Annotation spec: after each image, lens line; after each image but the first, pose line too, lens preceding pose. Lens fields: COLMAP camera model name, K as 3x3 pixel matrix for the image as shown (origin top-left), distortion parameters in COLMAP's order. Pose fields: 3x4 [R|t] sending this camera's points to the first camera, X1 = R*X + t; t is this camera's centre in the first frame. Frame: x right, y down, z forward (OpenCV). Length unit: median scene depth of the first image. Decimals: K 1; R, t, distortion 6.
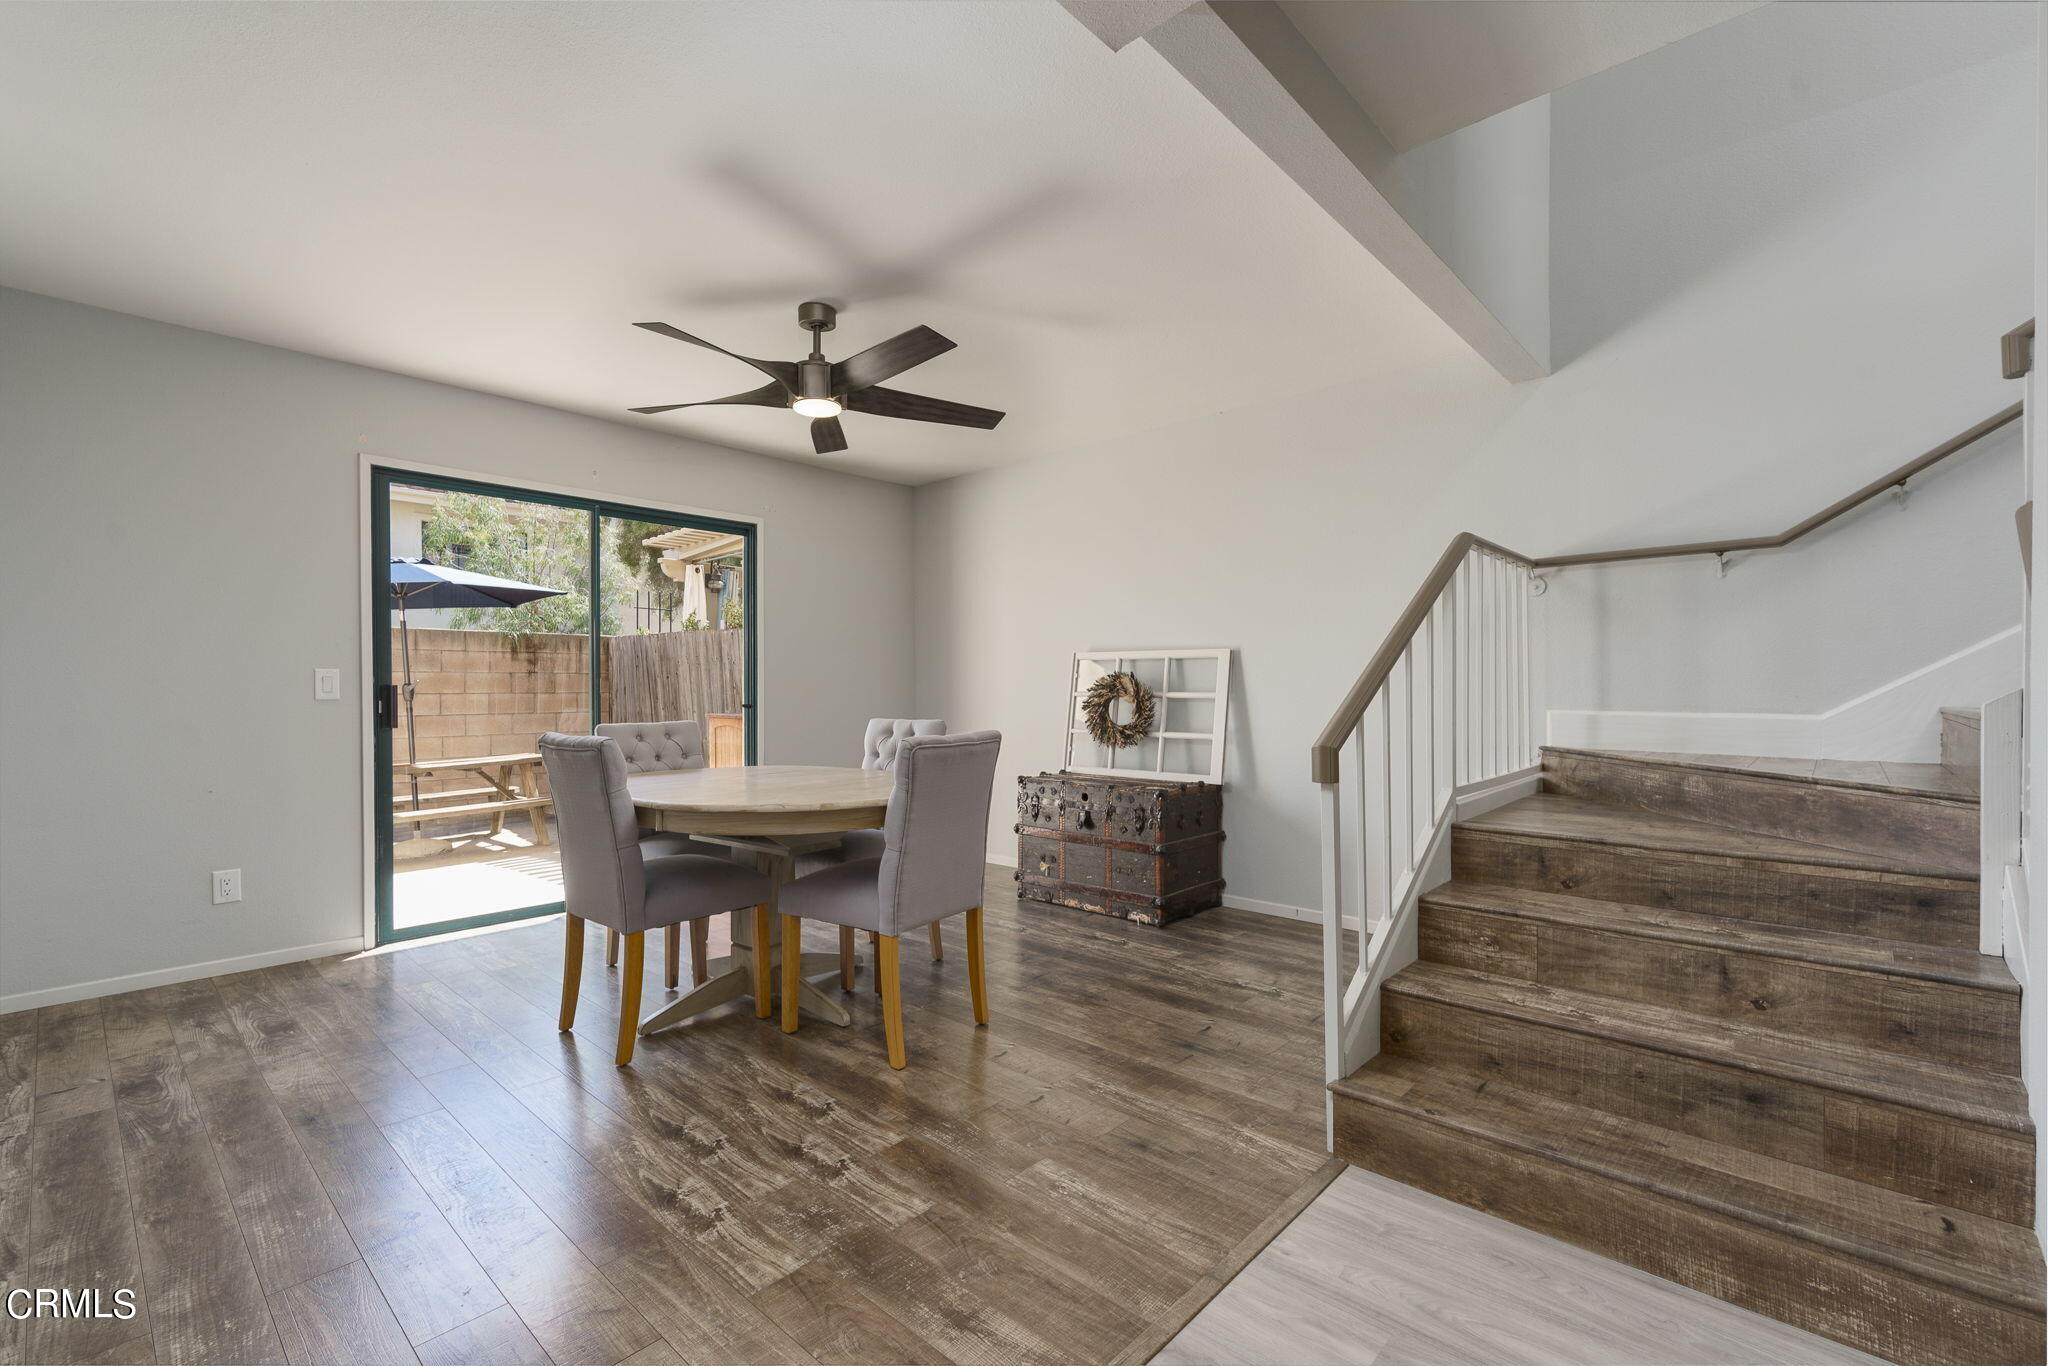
lens RADIAL K [[889.7, 0, 1013.7], [0, 889.7, 688.1], [0, 0, 1]] dist [0.002496, 0.000808]
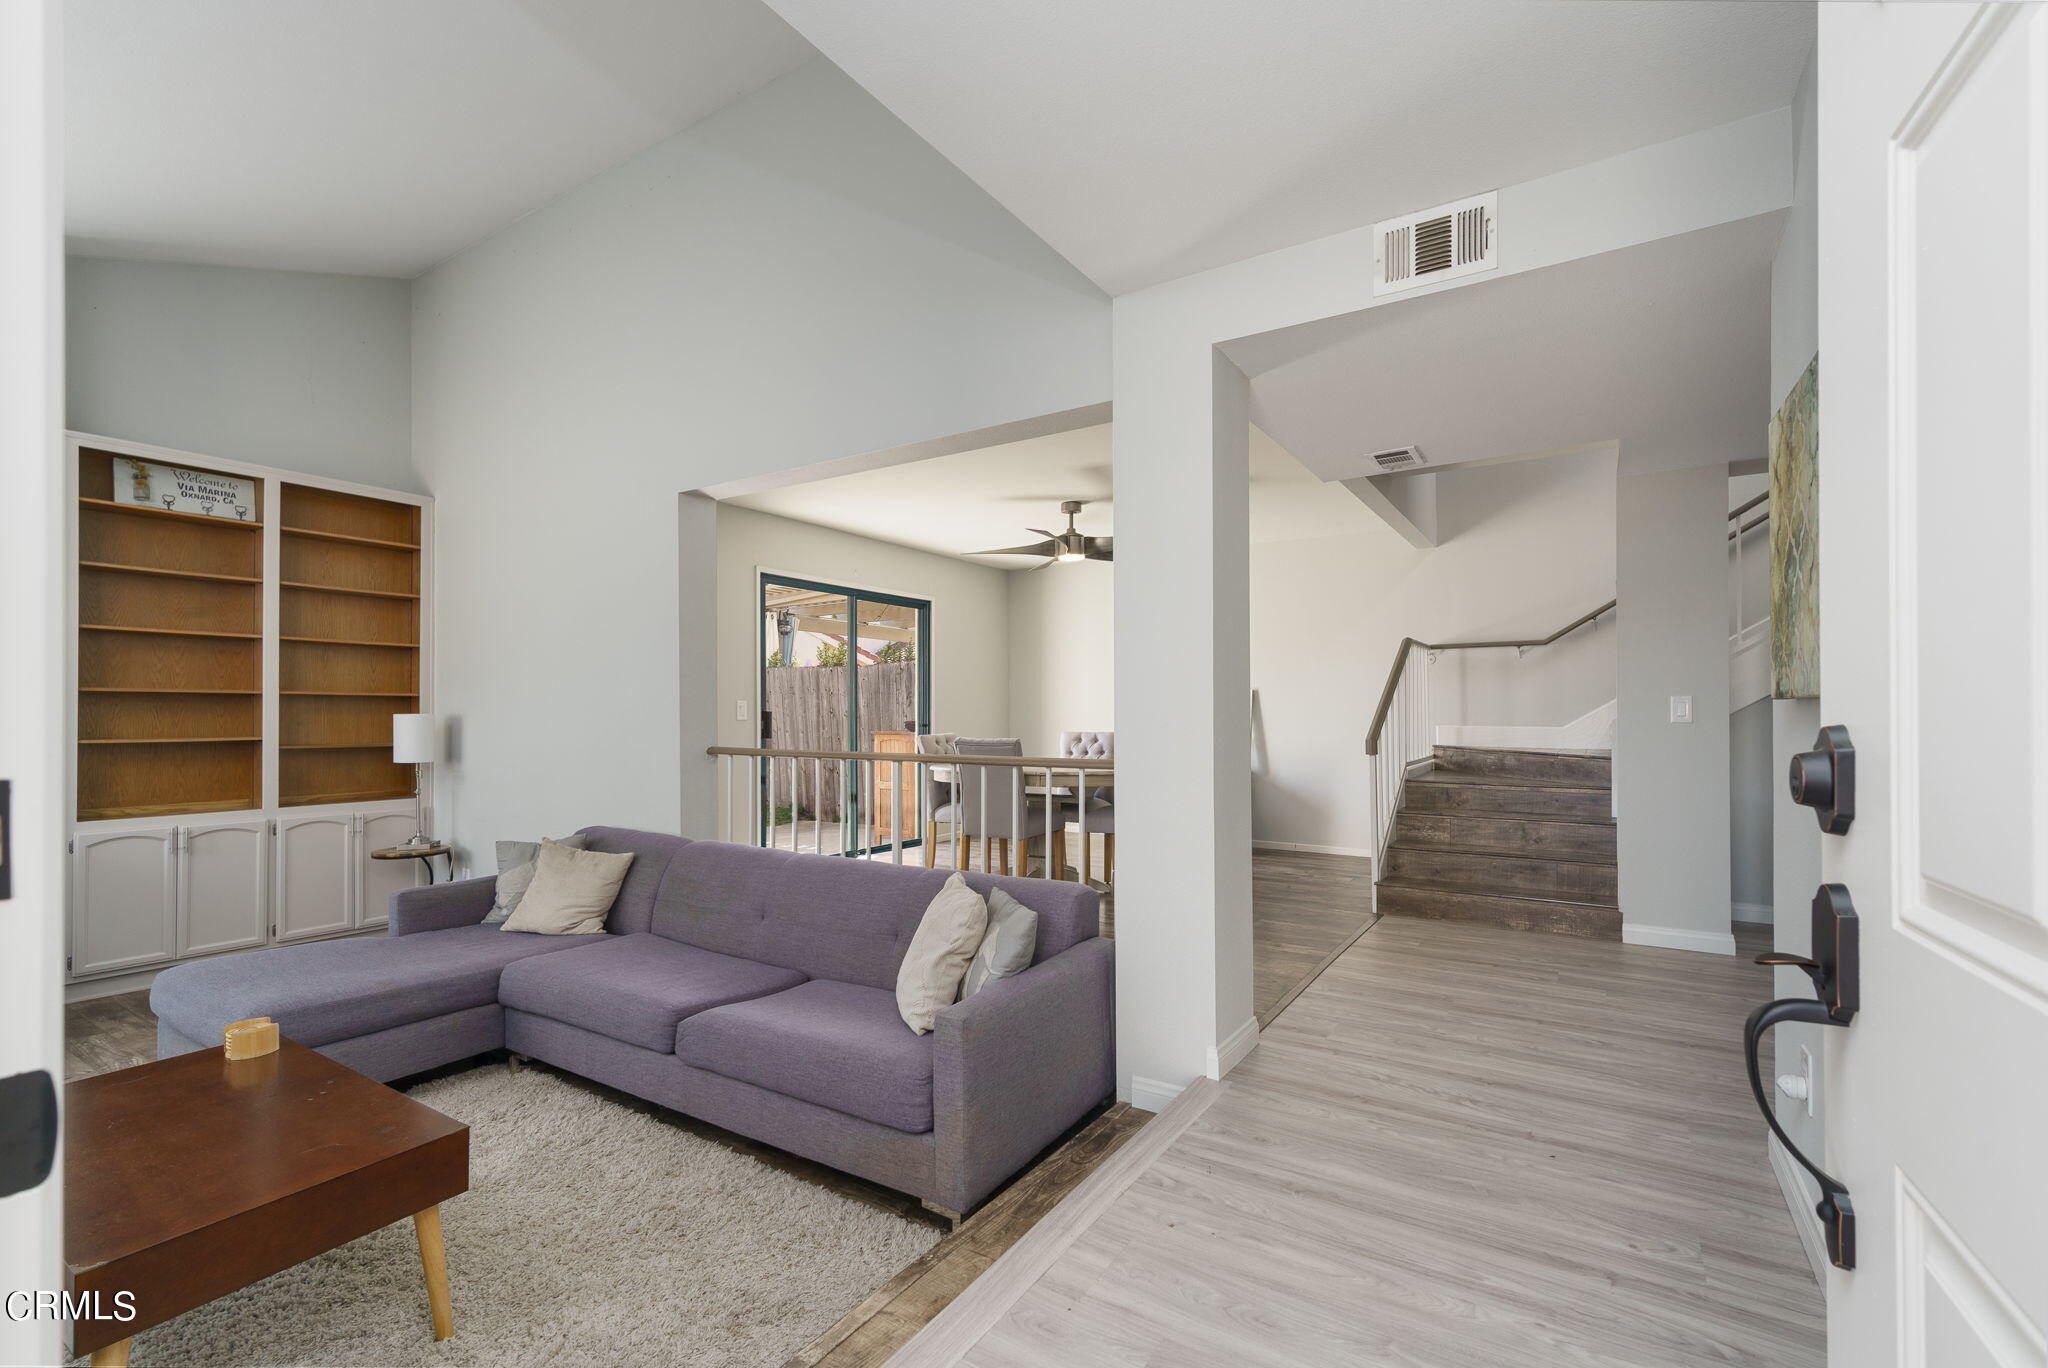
lens RADIAL K [[889.7, 0, 1033.0], [0, 889.7, 696.2], [0, 0, 1]] dist [0.002496, 0.000808]
pose [[0.984482, 0.004319, 0.175434, -0.611952], [-0.001081, 0.999827, -0.018549, -0.001559], [-0.175484, 0.018072, 0.984316, -0.750819]]
